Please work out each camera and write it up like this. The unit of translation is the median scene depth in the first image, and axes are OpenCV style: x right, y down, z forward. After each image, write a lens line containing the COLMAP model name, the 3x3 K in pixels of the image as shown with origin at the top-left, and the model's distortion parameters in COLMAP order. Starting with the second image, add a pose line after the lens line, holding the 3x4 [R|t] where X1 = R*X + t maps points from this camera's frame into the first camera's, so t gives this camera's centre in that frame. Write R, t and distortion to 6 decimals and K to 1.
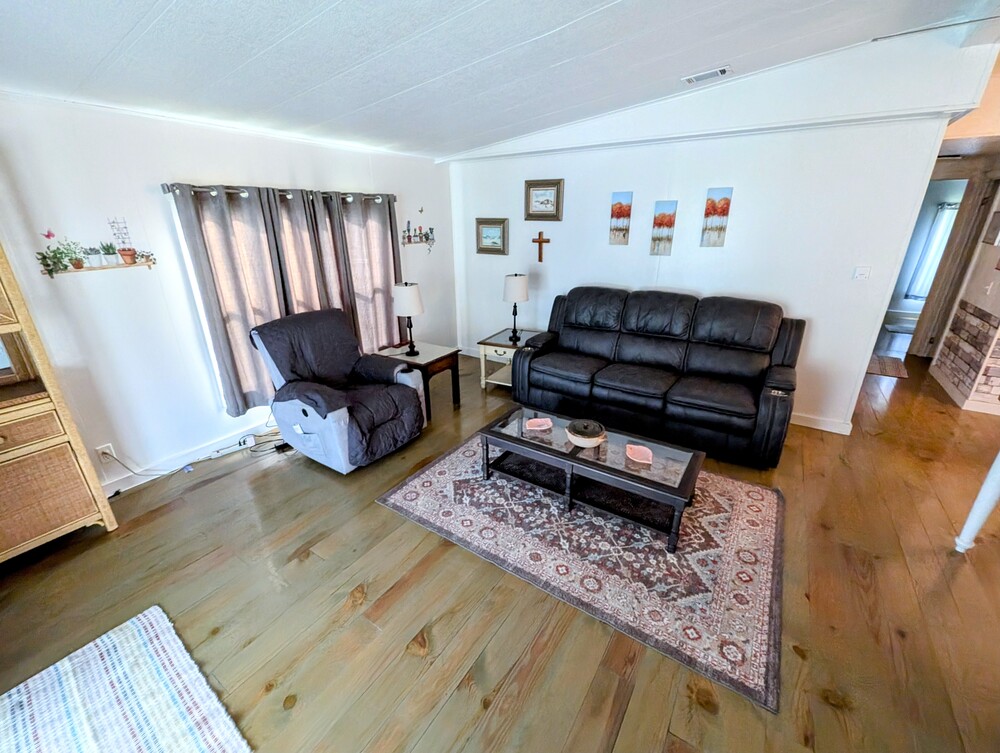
lens RADIAL K [[411.8, 0, 503.2], [0, 411.8, 379.2], [0, 0, 1]] dist [-0.001886, -0.000712]
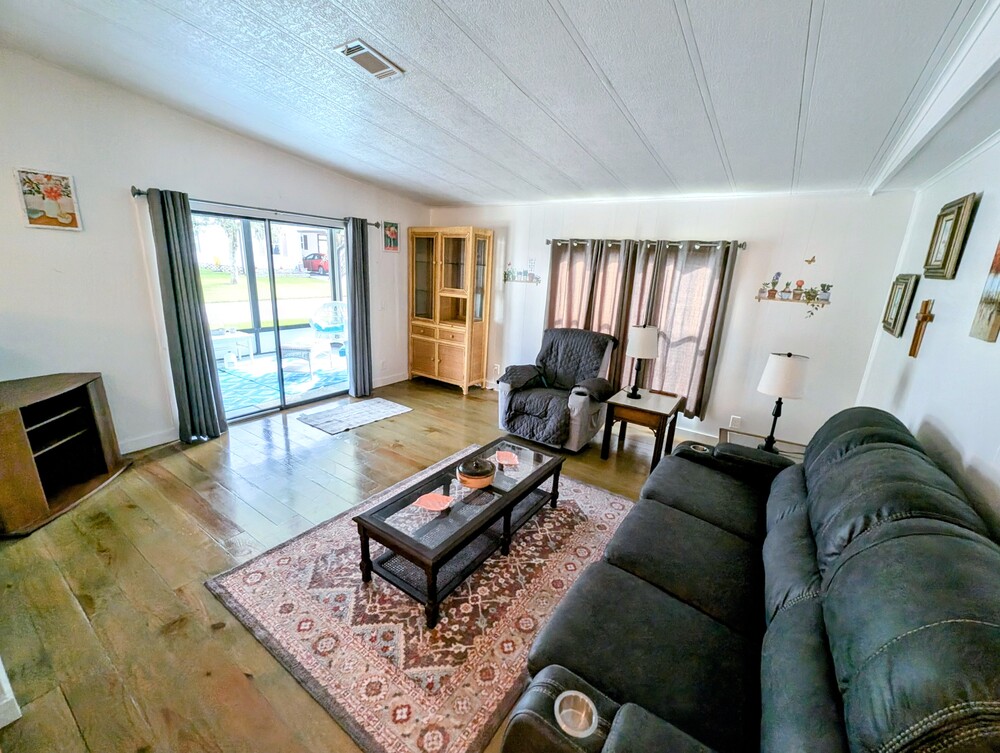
lens RADIAL K [[411.8, 0, 499.7], [0, 411.8, 379.3], [0, 0, 1]] dist [-0.001886, -0.000712]
pose [[-0.018212, 0.275889, -0.961017, 1.105759], [-0.408502, 0.875238, 0.259005, -0.342016], [0.912576, 0.397294, 0.096761, 0.926486]]
